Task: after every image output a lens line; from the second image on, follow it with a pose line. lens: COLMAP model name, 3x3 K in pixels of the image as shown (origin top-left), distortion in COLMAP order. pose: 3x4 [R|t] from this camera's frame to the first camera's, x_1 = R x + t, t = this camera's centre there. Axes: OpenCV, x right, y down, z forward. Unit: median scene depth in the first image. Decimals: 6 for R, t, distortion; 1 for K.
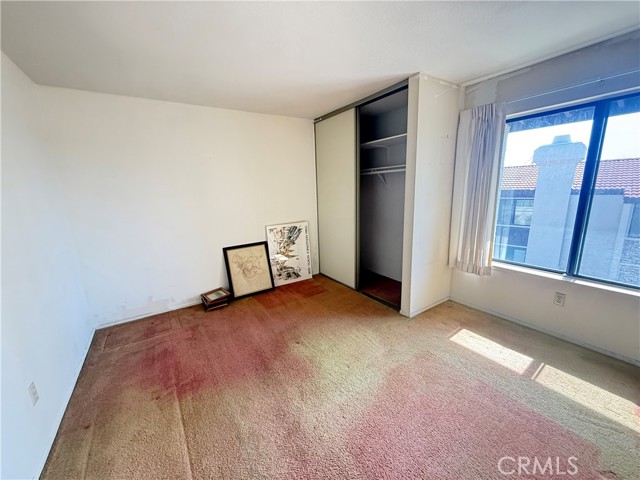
lens RADIAL K [[256.0, 0, 318.5], [0, 256.0, 241.7], [0, 0, 1]] dist [0.001834, 0.000219]
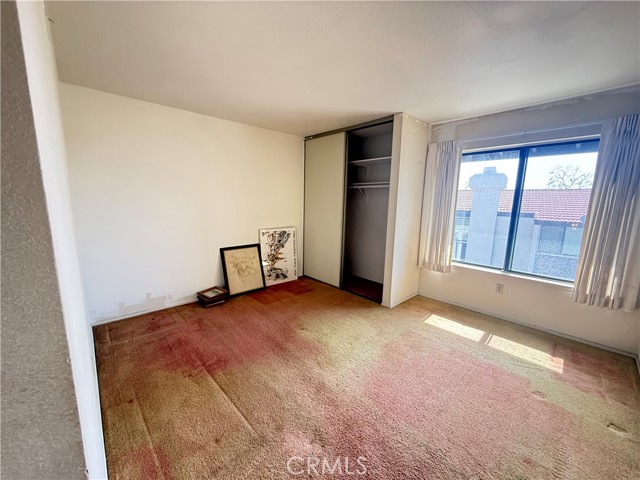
lens RADIAL K [[256.0, 0, 318.5], [0, 256.0, 241.7], [0, 0, 1]] dist [0.001834, 0.000219]
pose [[0.984839, 0.026229, 0.171478, -0.200826], [-0.017897, 0.998591, -0.049962, 0.055555], [-0.172547, 0.046135, 0.983920, -0.145716]]
